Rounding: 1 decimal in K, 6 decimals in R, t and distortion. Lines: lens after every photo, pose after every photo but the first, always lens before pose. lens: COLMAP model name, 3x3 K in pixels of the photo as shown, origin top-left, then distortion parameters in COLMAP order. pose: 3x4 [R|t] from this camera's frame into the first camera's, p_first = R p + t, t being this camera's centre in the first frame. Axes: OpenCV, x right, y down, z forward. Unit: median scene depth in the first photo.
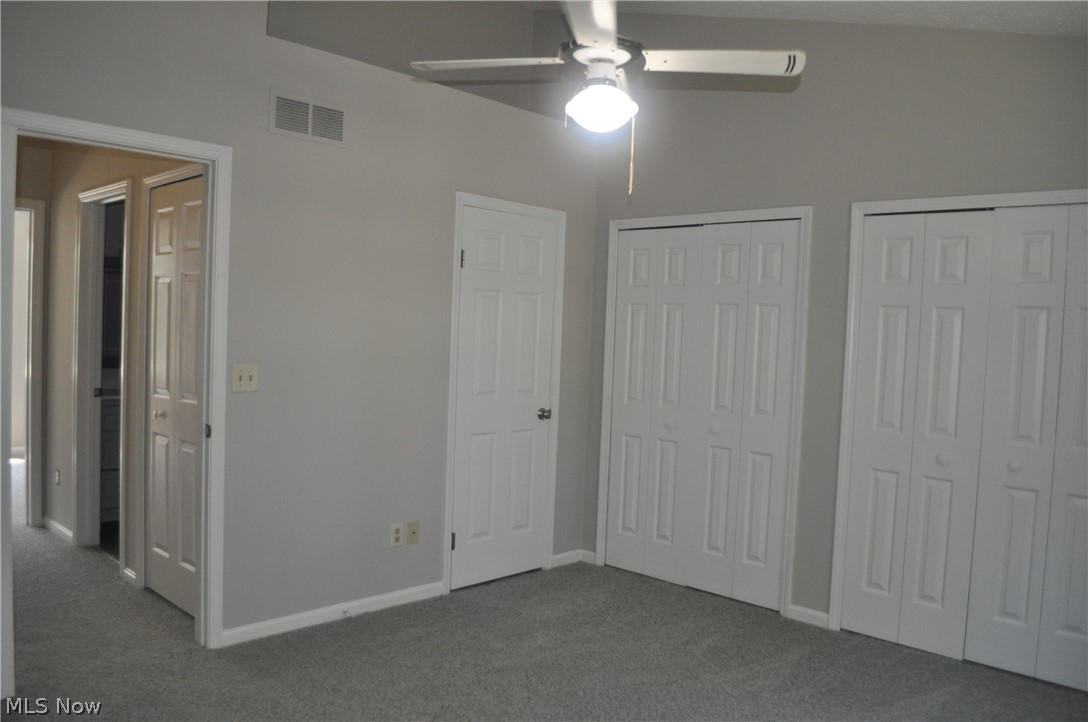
lens RADIAL K [[858.0, 0, 548.1], [0, 858.0, 363.9], [0, 0, 1]] dist [-0.072388, -0.000676]
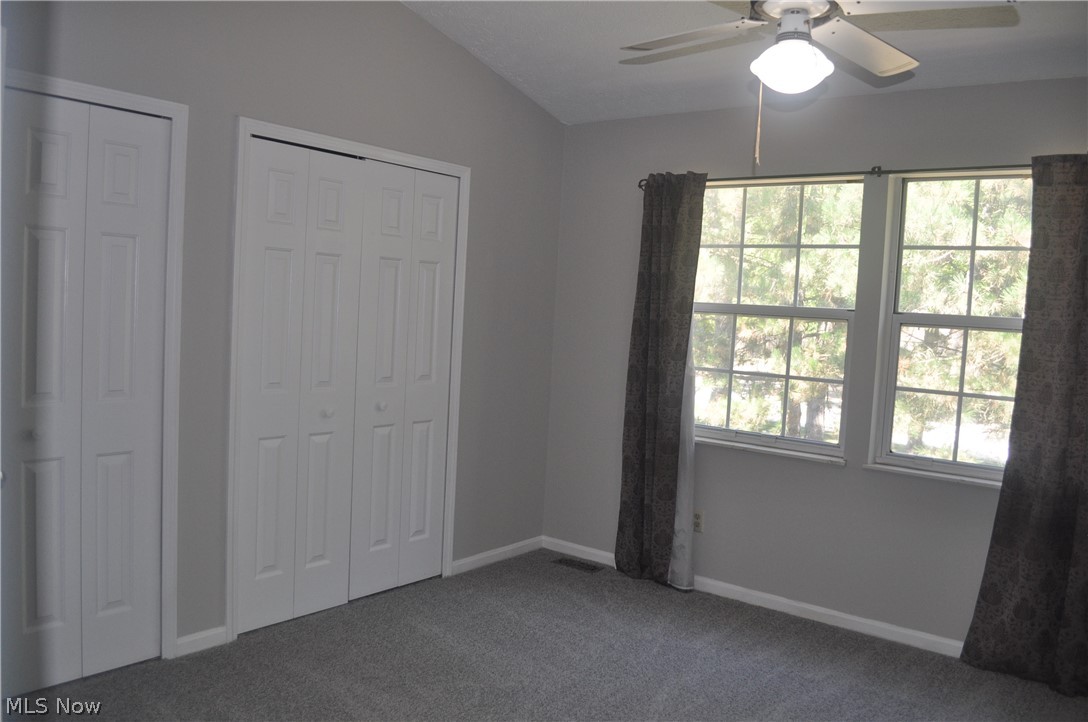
lens RADIAL K [[858.0, 0, 548.1], [0, 858.0, 363.9], [0, 0, 1]] dist [-0.072388, -0.000676]
pose [[-0.089497, -0.112635, 0.989598, -0.480715], [-0.015901, 0.993620, 0.111654, -0.051005], [-0.995860, -0.005742, -0.090717, 0.780589]]
